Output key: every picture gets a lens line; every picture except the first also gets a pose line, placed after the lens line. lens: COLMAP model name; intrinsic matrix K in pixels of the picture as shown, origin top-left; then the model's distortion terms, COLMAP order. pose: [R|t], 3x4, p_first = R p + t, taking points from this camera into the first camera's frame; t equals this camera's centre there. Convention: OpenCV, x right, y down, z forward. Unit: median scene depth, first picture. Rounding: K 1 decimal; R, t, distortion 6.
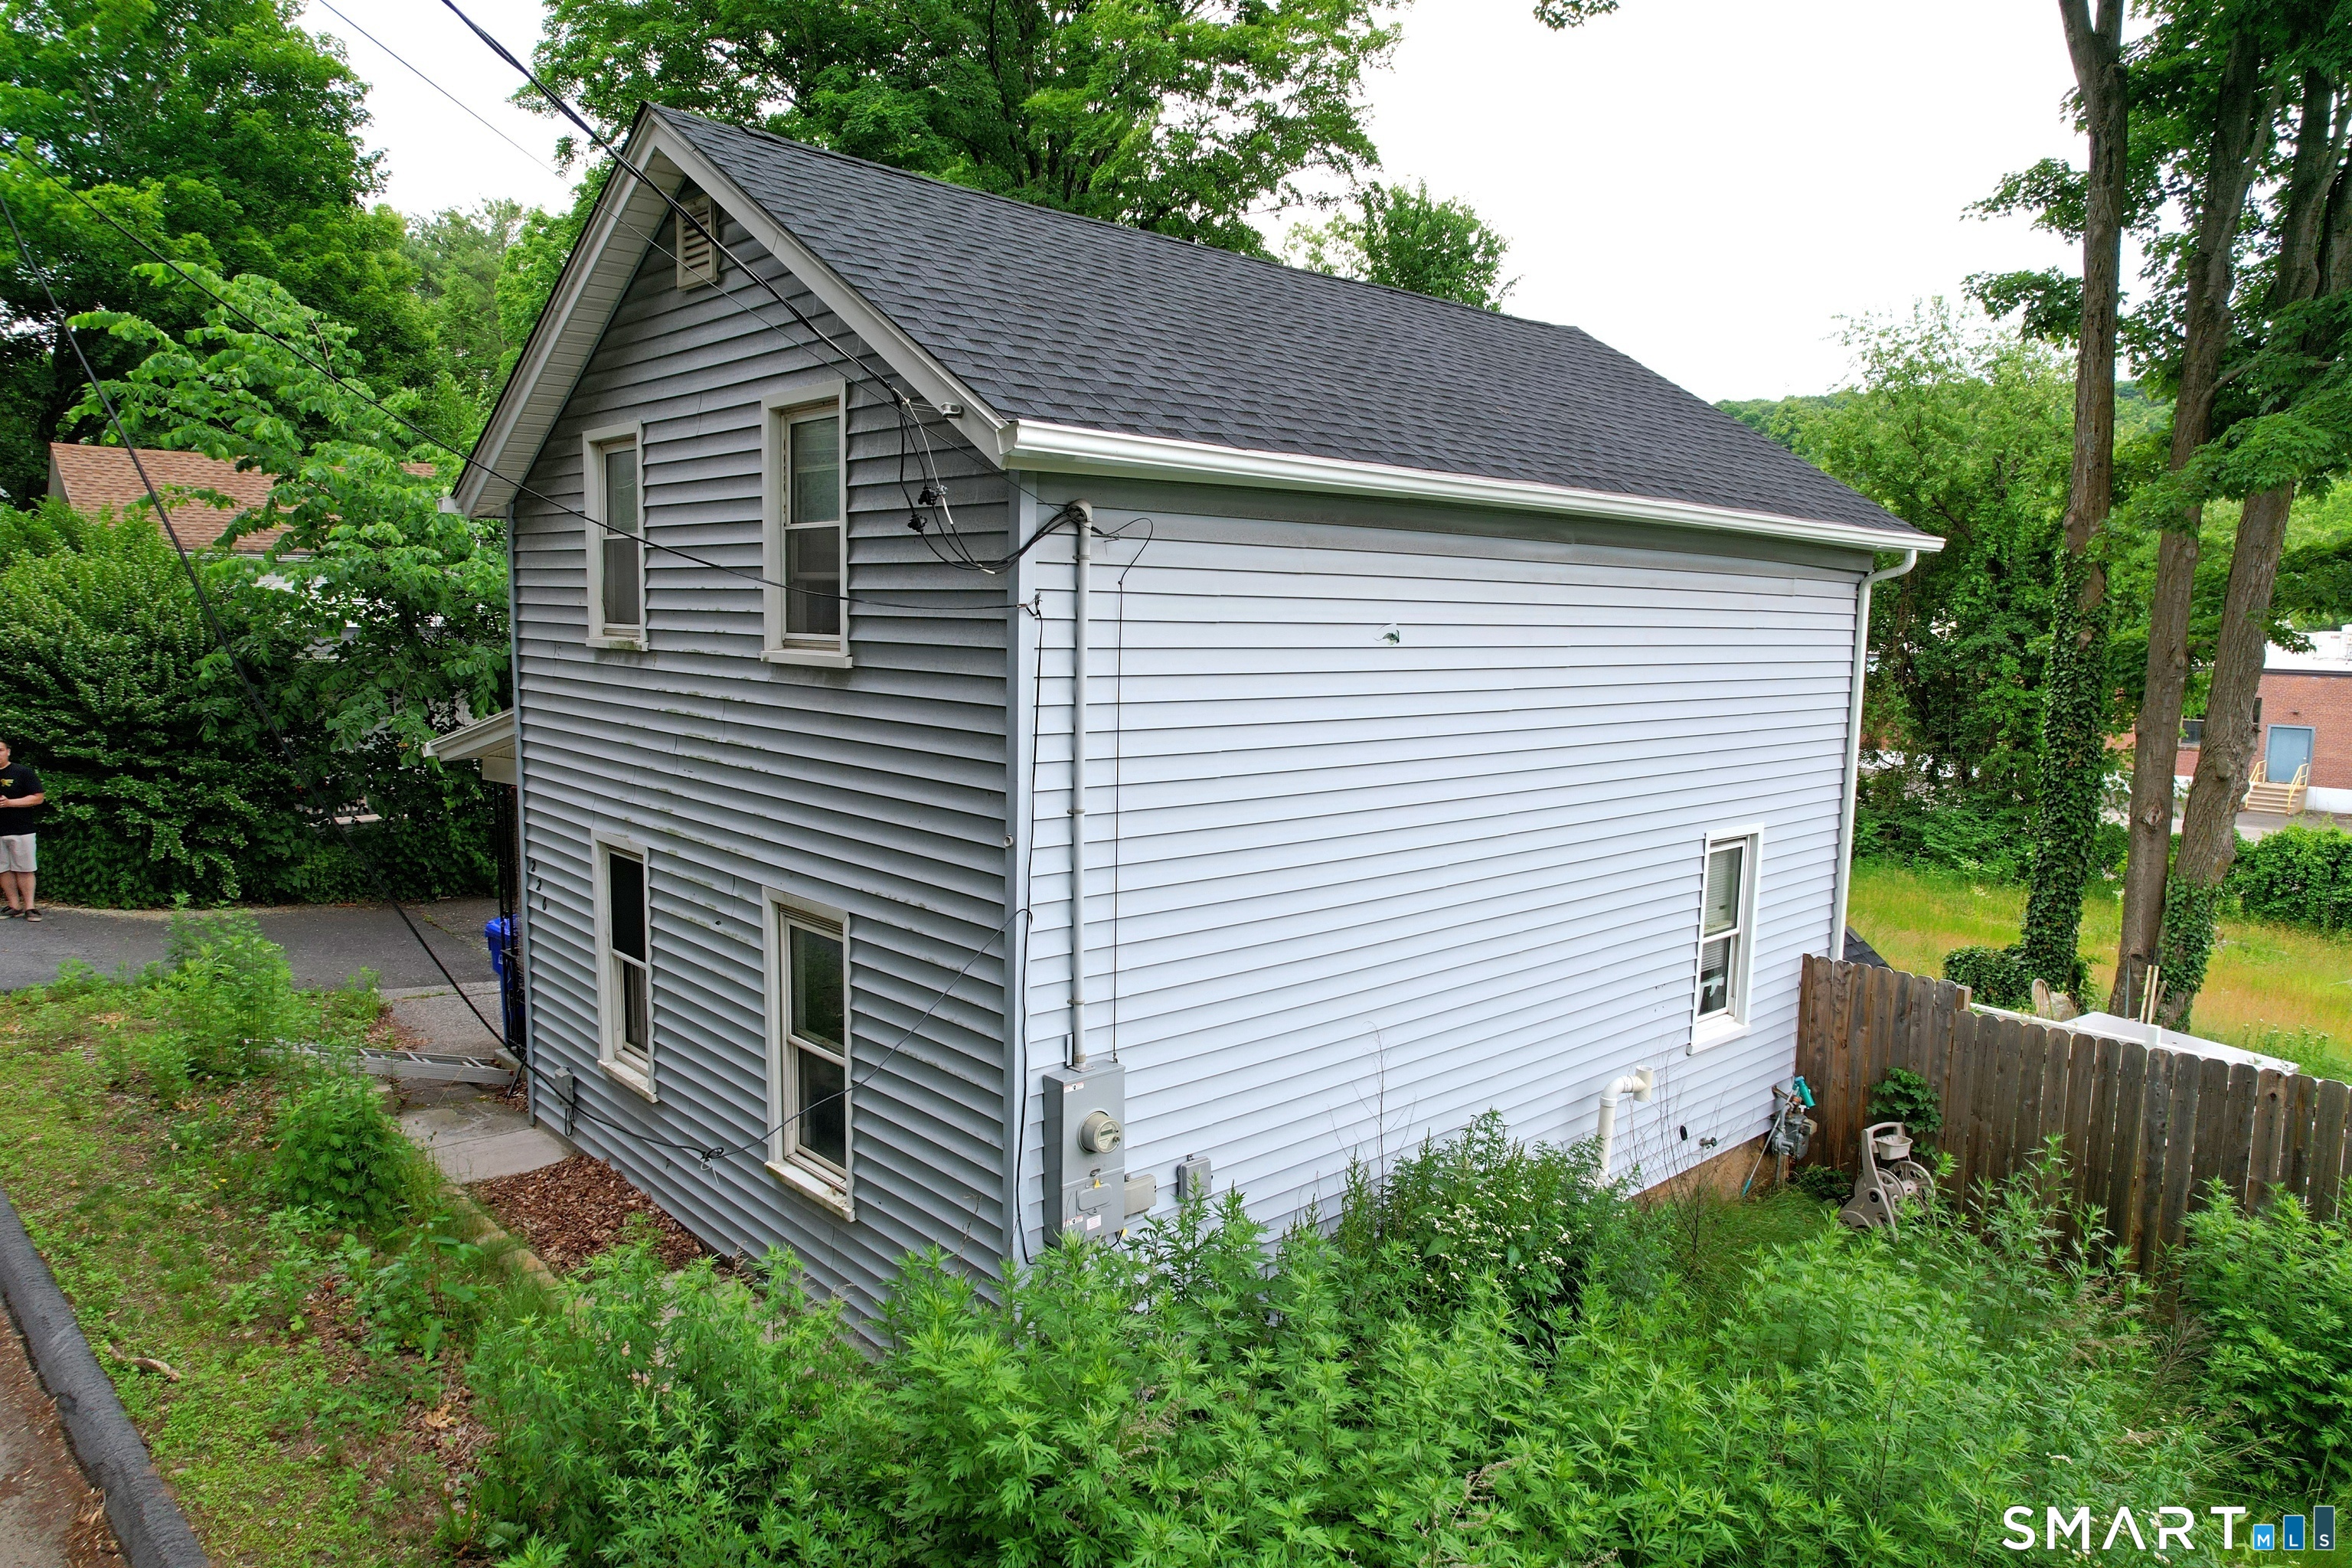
lens RADIAL K [[1492.7, 0, 1176.0], [0, 1492.7, 784.0], [0, 0, 1]] dist [-0.089072, 0.084563]
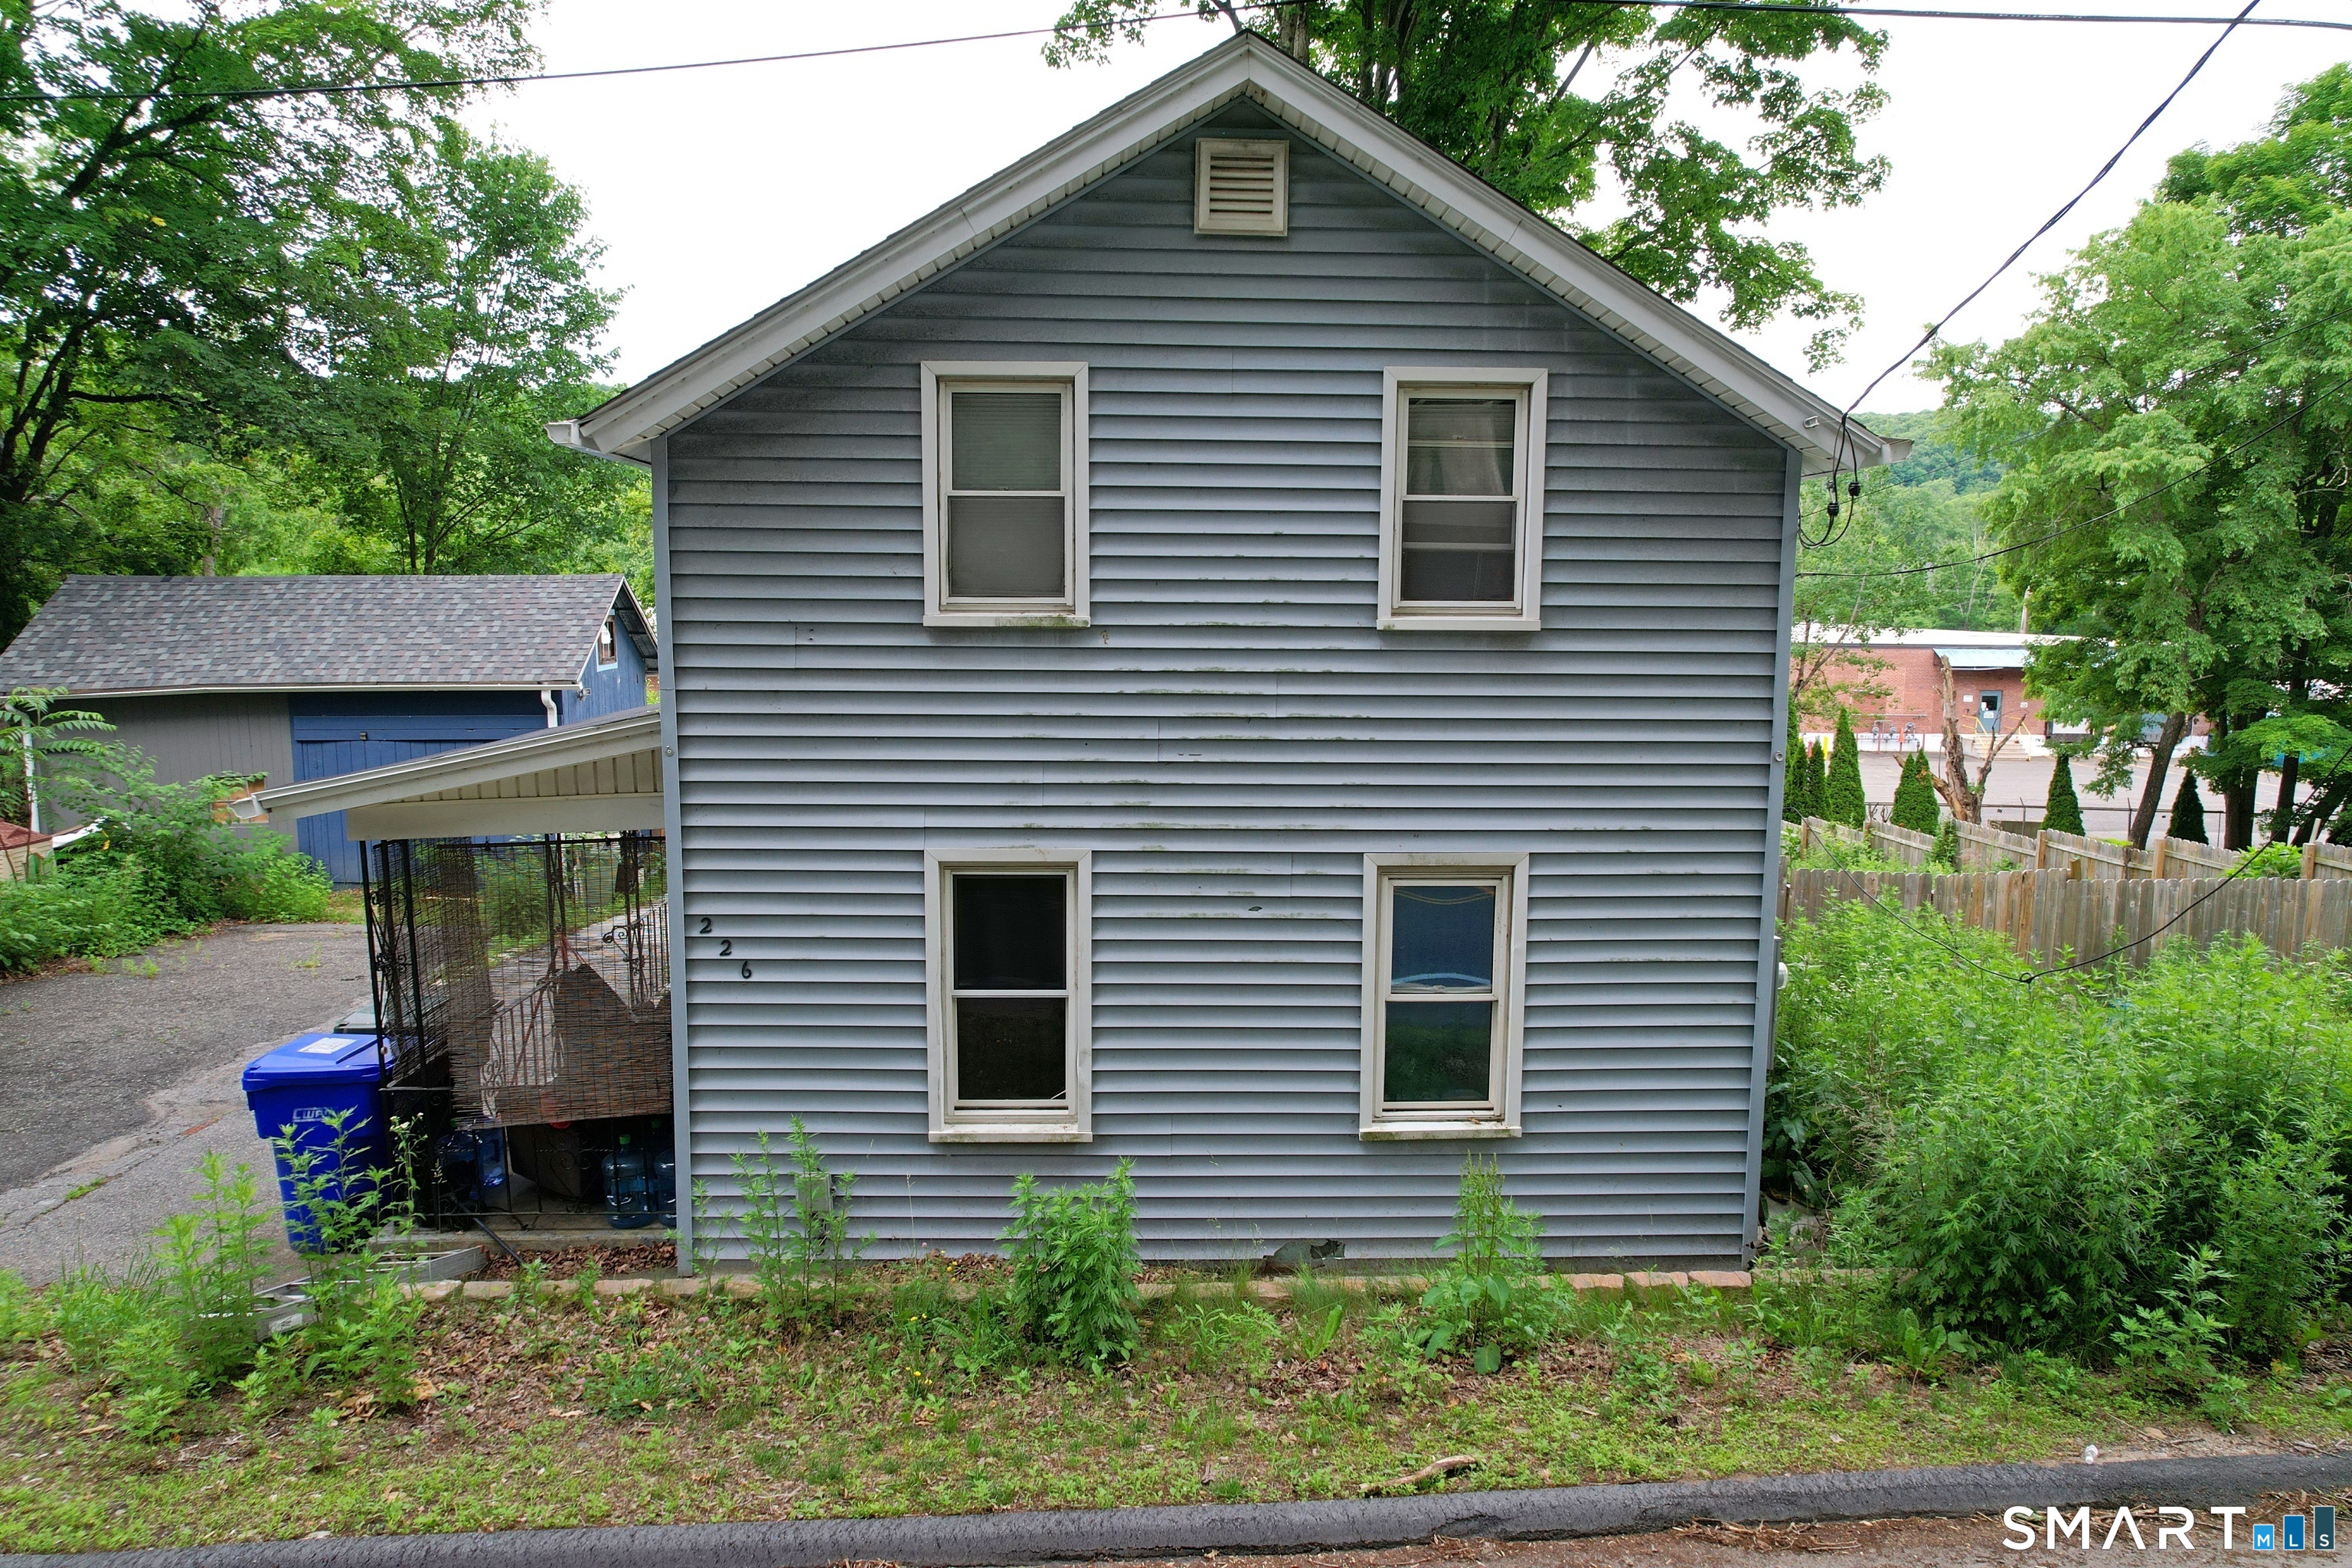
lens RADIAL K [[1492.7, 0, 1176.0], [0, 1492.7, 784.0], [0, 0, 1]] dist [-0.089072, 0.084563]
pose [[0.663052, -0.101562, 0.741652, -1.110597], [0.096078, 0.994105, 0.050237, -0.040927], [-0.742382, 0.037947, 0.668901, 0.418852]]
